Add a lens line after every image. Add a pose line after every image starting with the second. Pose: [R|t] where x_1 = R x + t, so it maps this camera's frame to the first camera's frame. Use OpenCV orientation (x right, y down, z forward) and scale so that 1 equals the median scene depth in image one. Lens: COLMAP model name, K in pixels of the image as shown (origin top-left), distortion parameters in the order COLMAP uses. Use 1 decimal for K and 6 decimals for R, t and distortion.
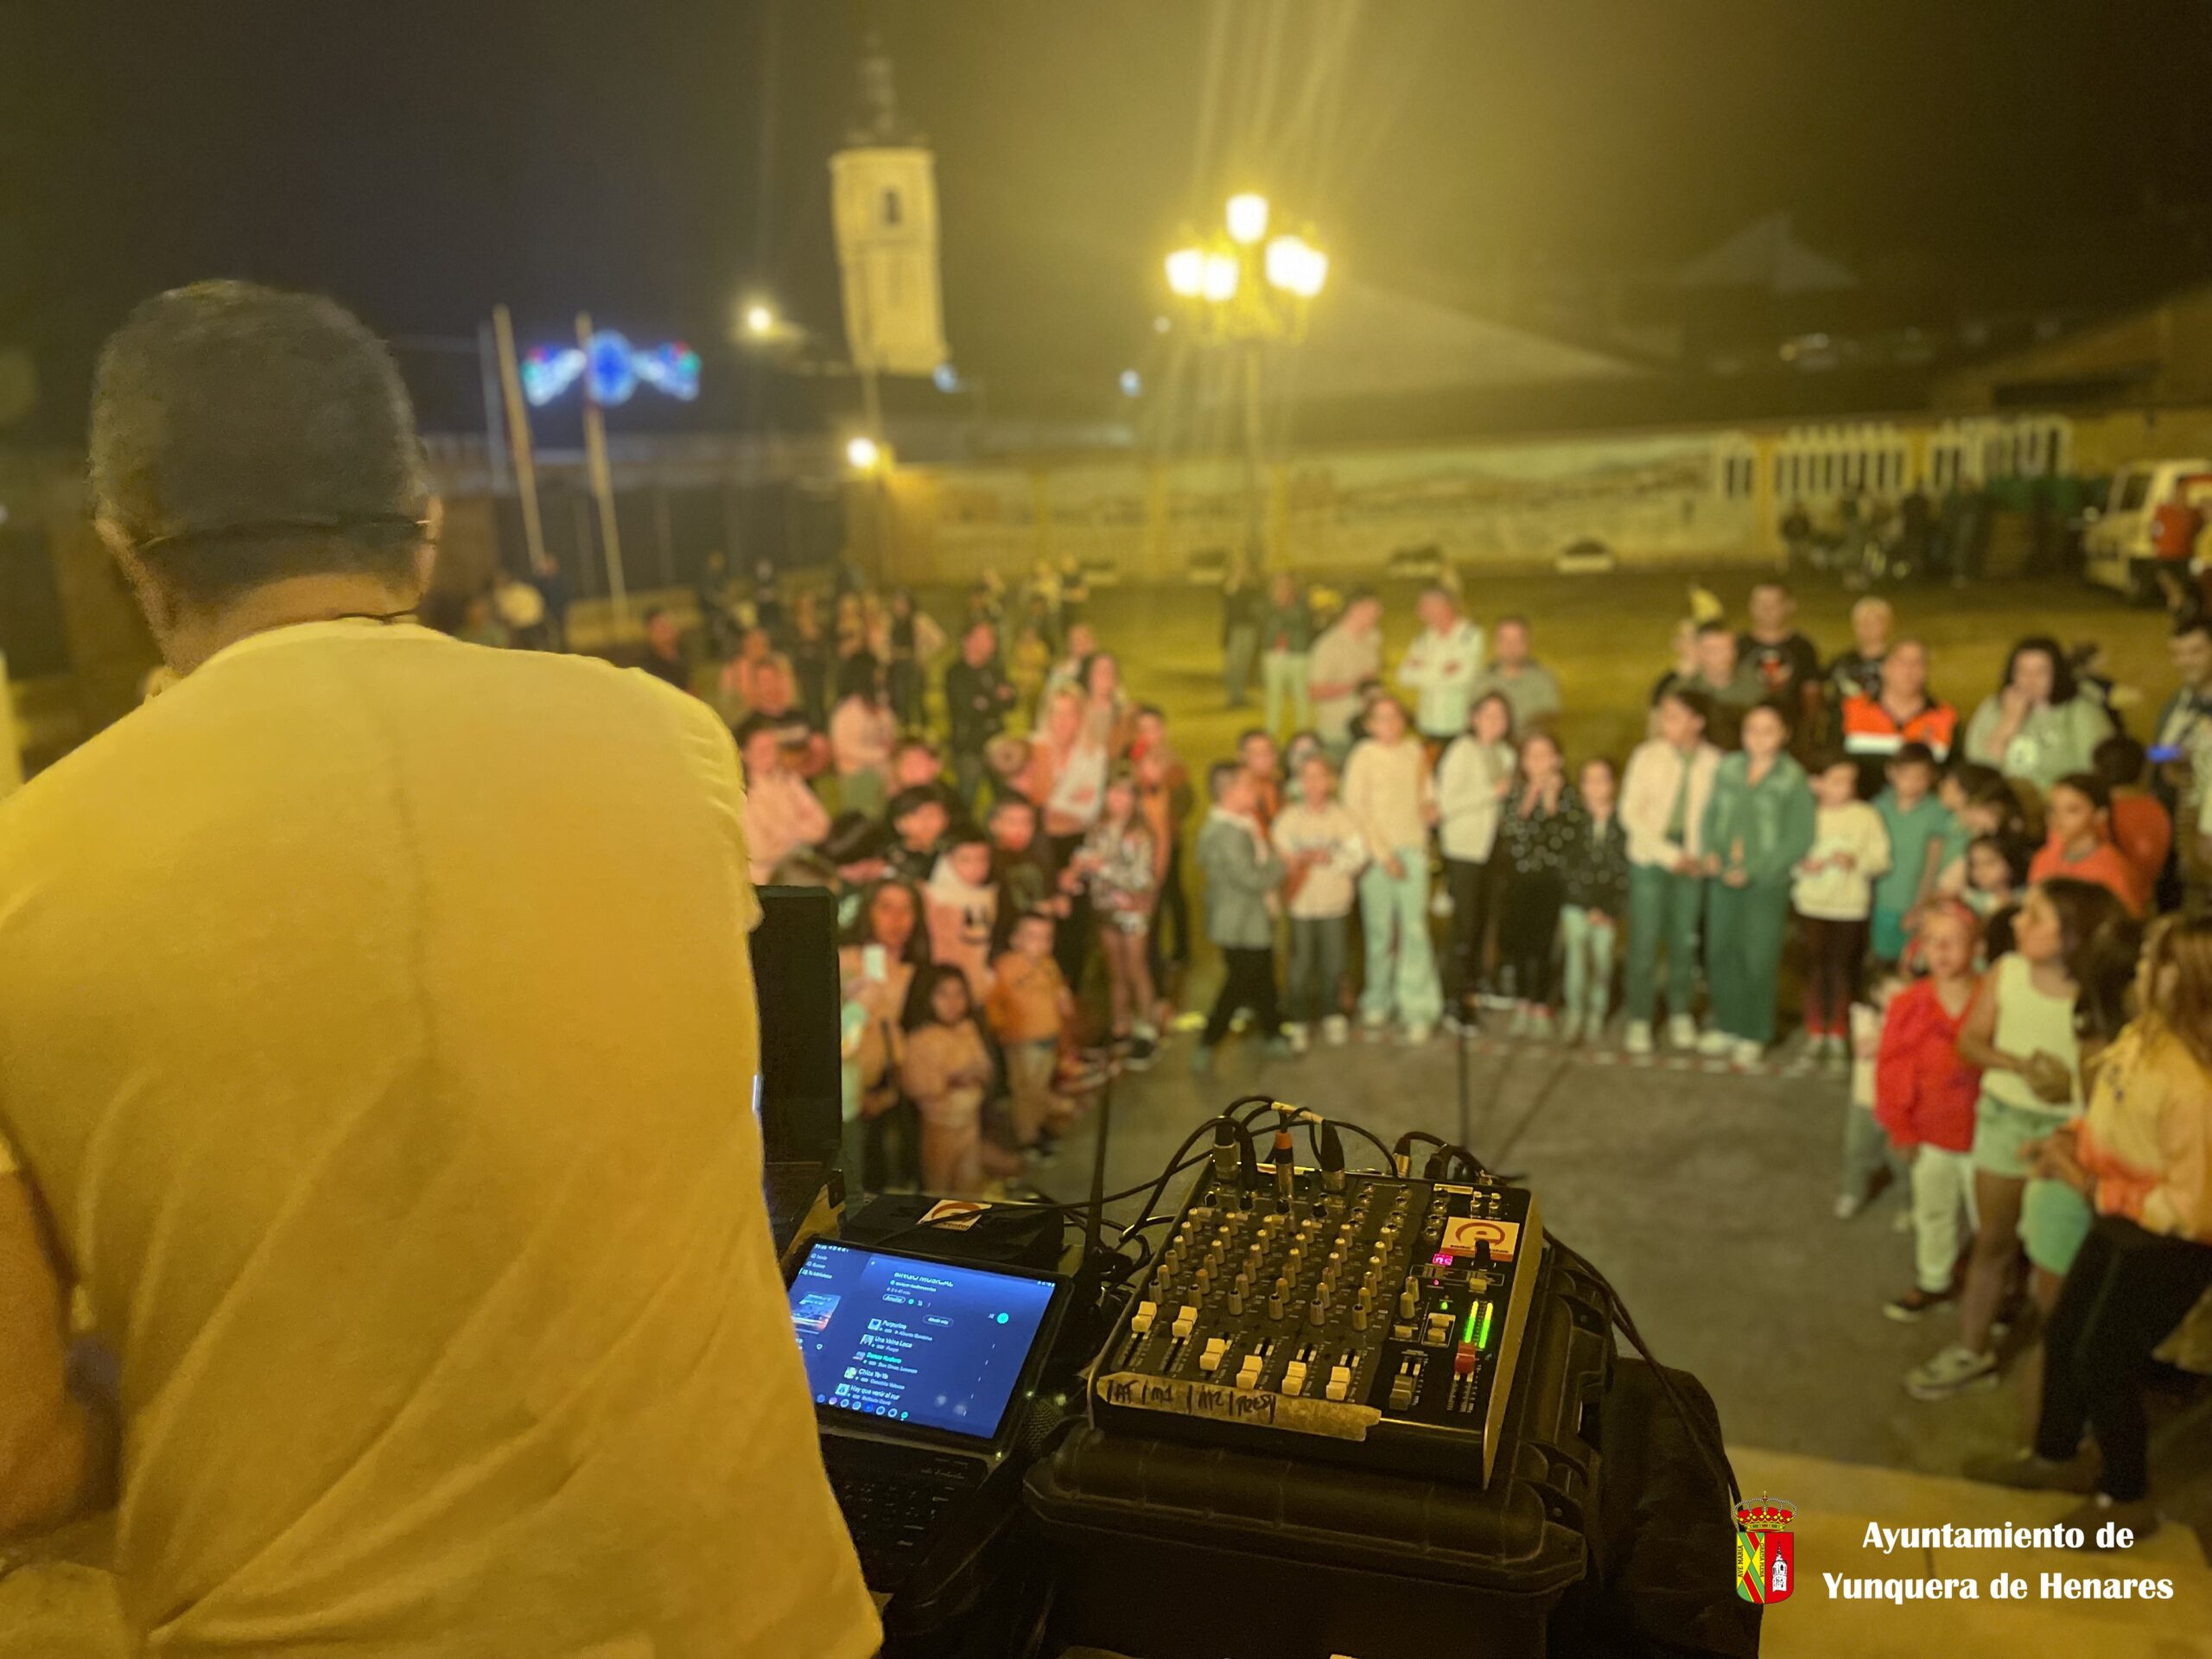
lens RADIAL K [[1717.2, 0, 1119.4], [0, 1717.2, 835.9], [0, 0, 1]] dist [0.063549, -0.070002]
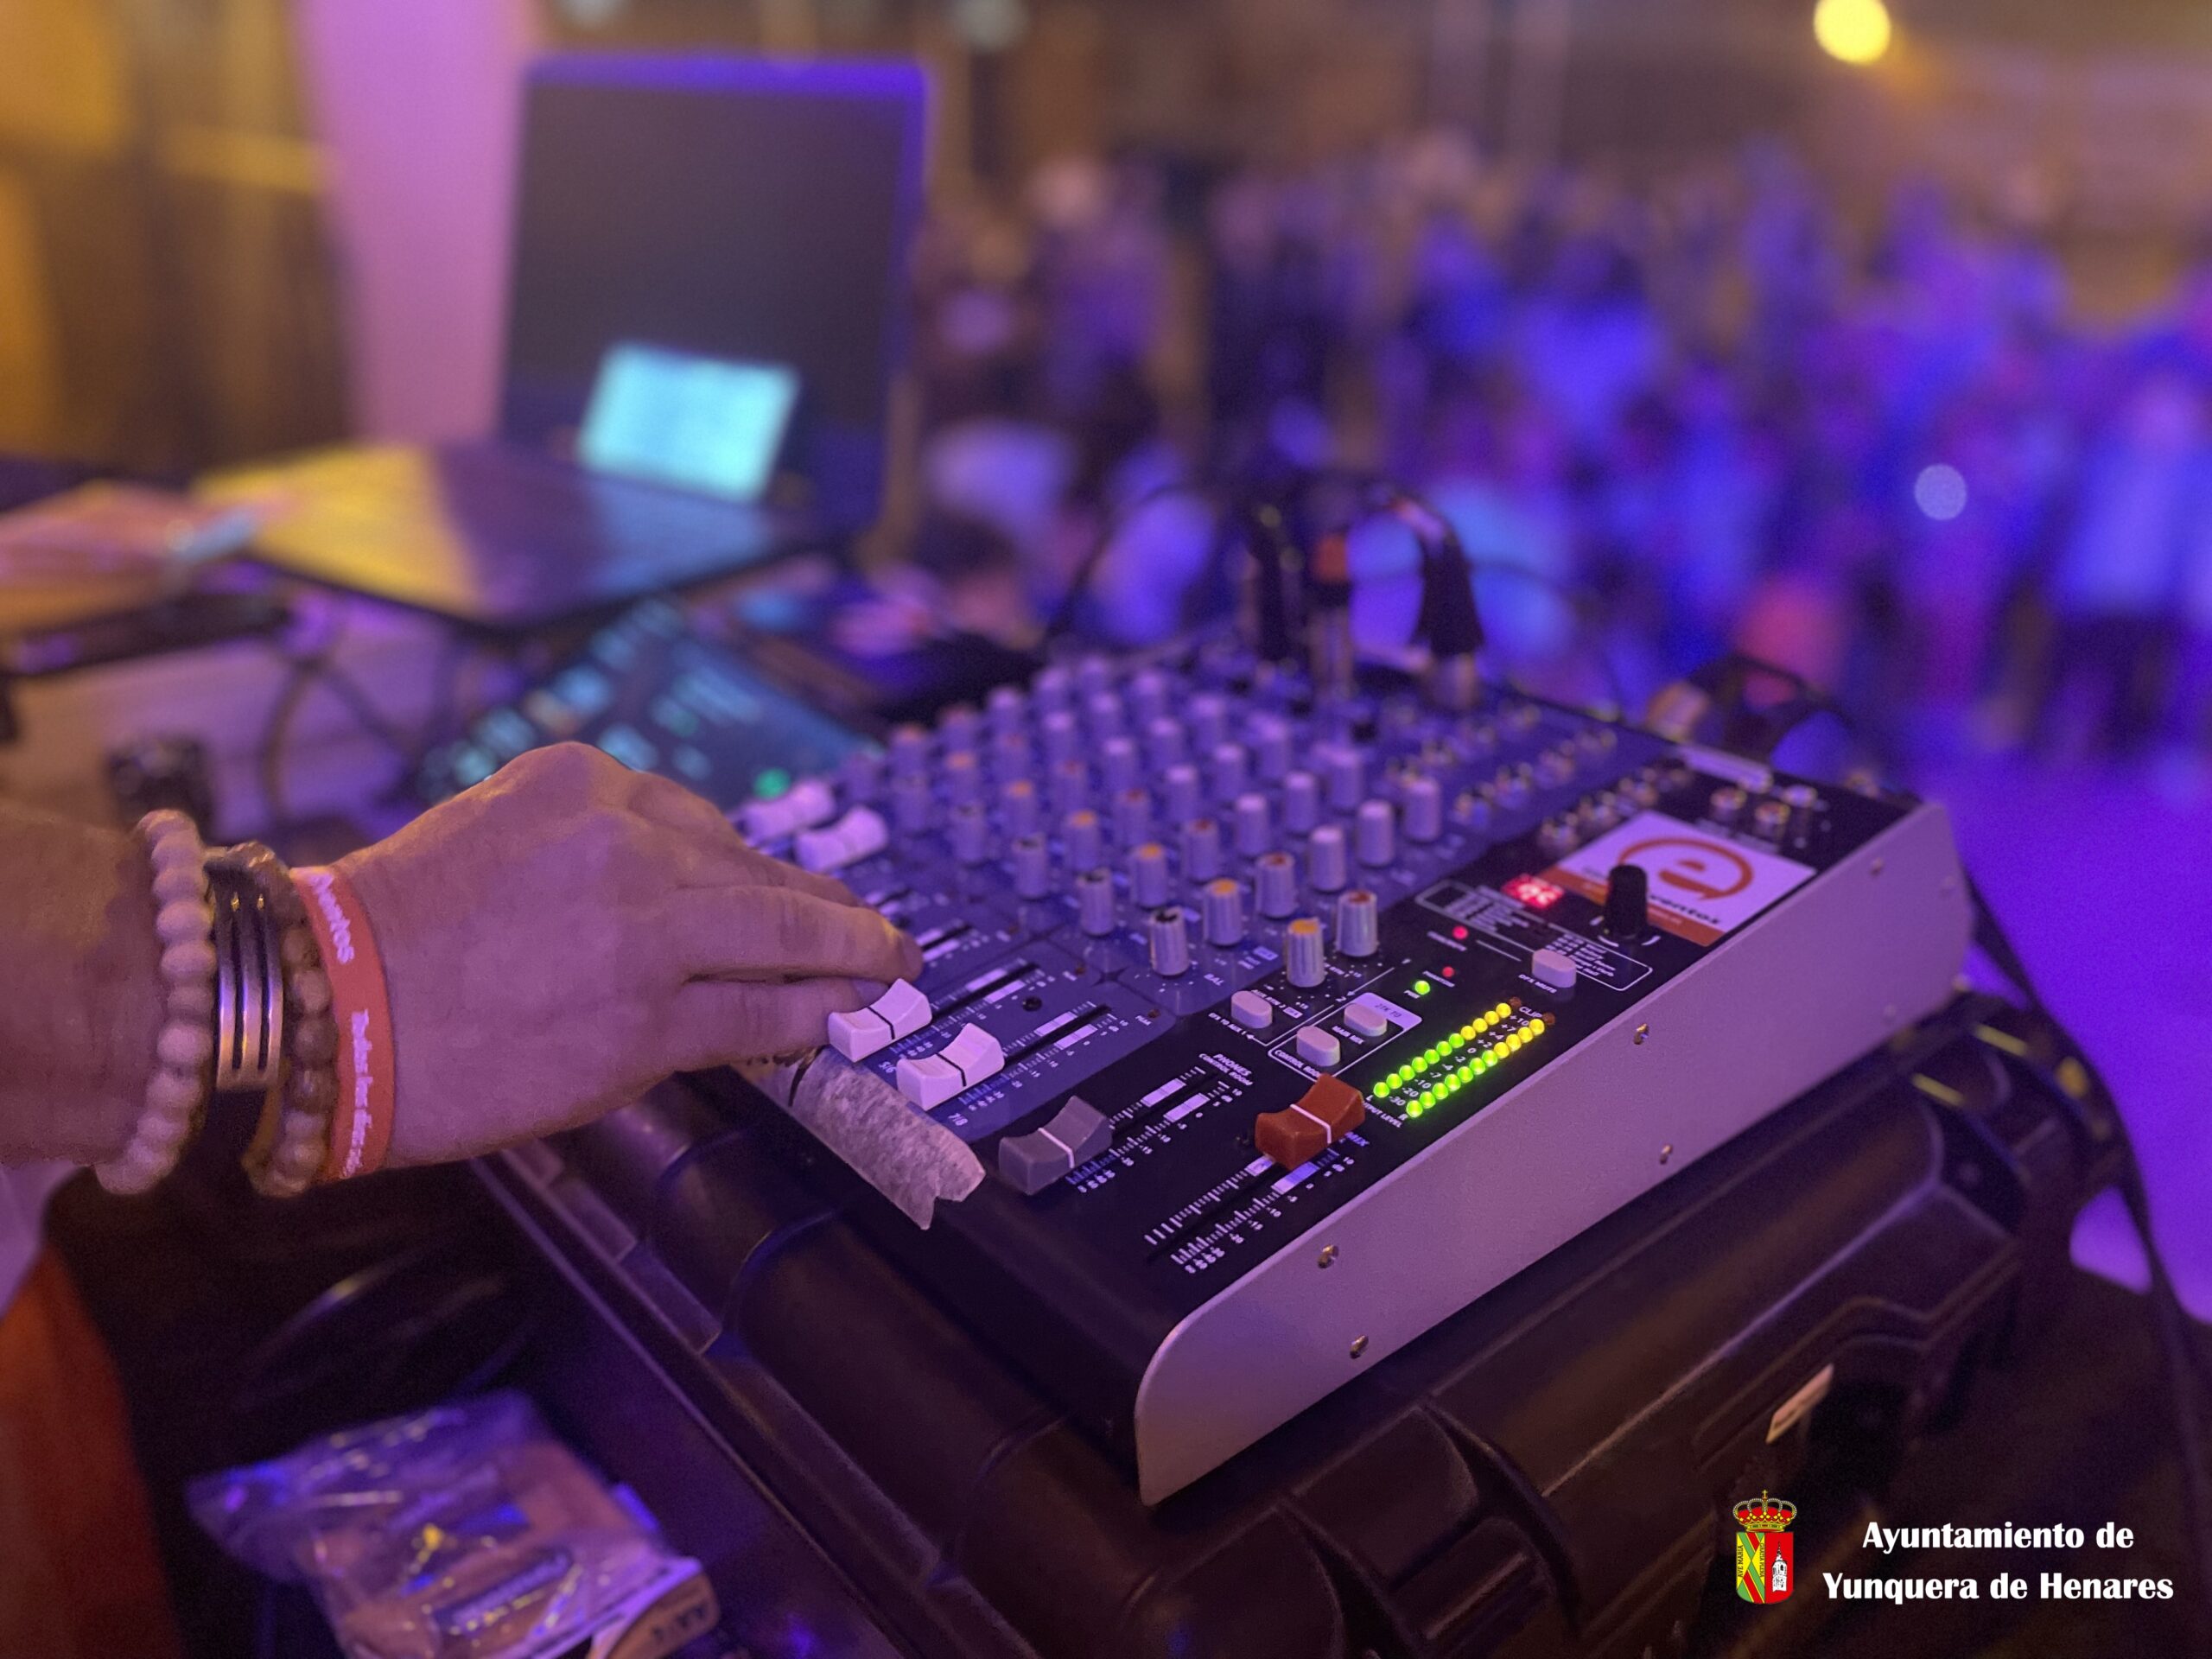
lens RADIAL K [[1717.2, 0, 1106.1], [0, 1717.2, 821.6], [0, 0, 1]] dist [0.063549, -0.070002]
pose [[0.861981, 0.262765, -0.433523, 0.261211], [-0.168396, 0.955034, 0.244036, 0.152127], [0.478154, -0.137351, 0.867470, 0.621060]]
